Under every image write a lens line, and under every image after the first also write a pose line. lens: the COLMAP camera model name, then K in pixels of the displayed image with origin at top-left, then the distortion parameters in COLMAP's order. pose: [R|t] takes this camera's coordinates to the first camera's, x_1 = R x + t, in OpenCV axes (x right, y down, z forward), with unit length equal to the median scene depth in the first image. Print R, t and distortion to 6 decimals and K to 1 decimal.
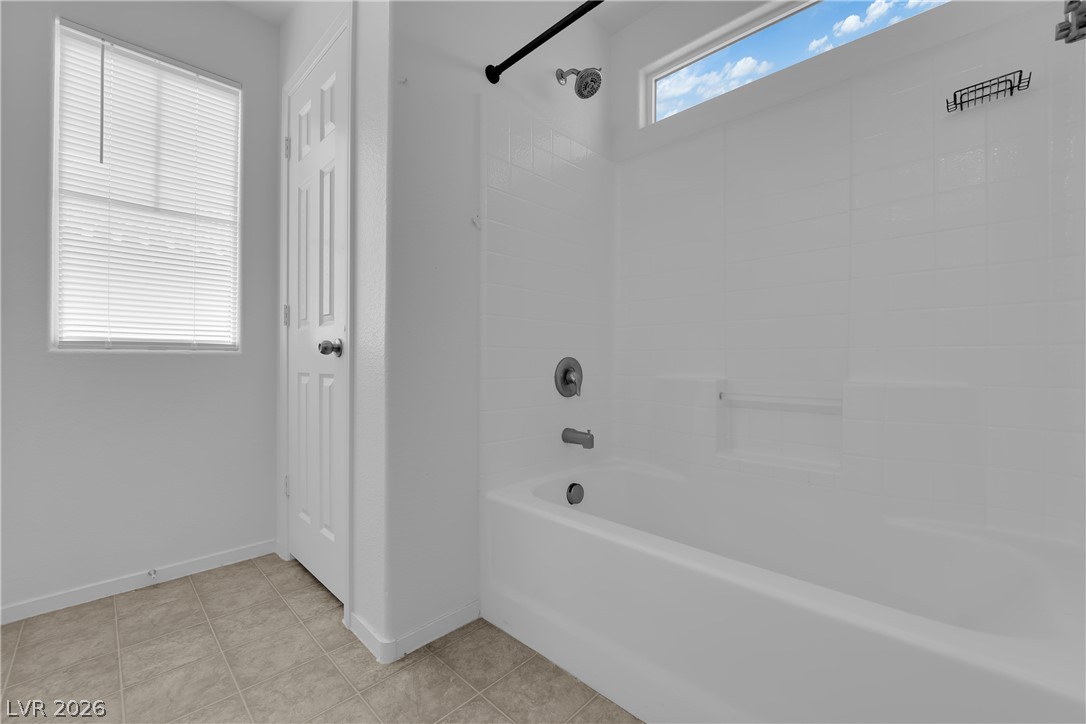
lens RADIAL K [[442.2, 0, 534.4], [0, 442.2, 360.1], [0, 0, 1]] dist [-0.015889, 0.000898]
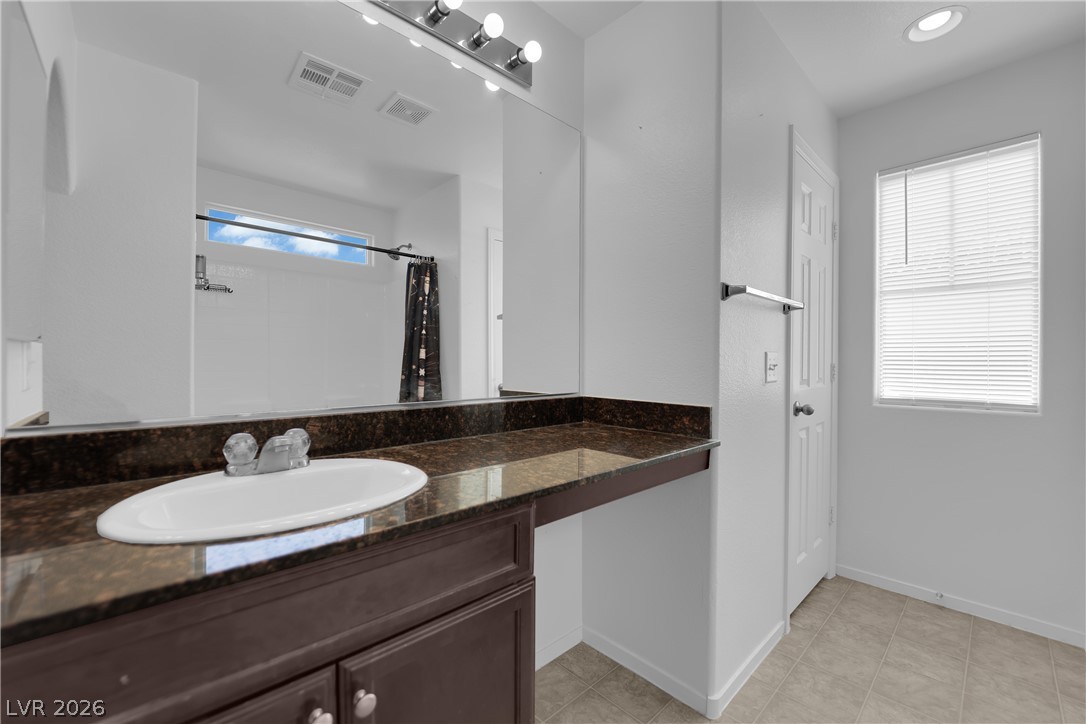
lens RADIAL K [[442.2, 0, 545.9], [0, 442.2, 360.0], [0, 0, 1]] dist [-0.015889, 0.000898]
pose [[-0.025525, -0.002343, -0.999671, 0.365103], [-0.007141, 0.999972, -0.002162, -0.155841], [0.999649, 0.007084, -0.025541, -0.058225]]
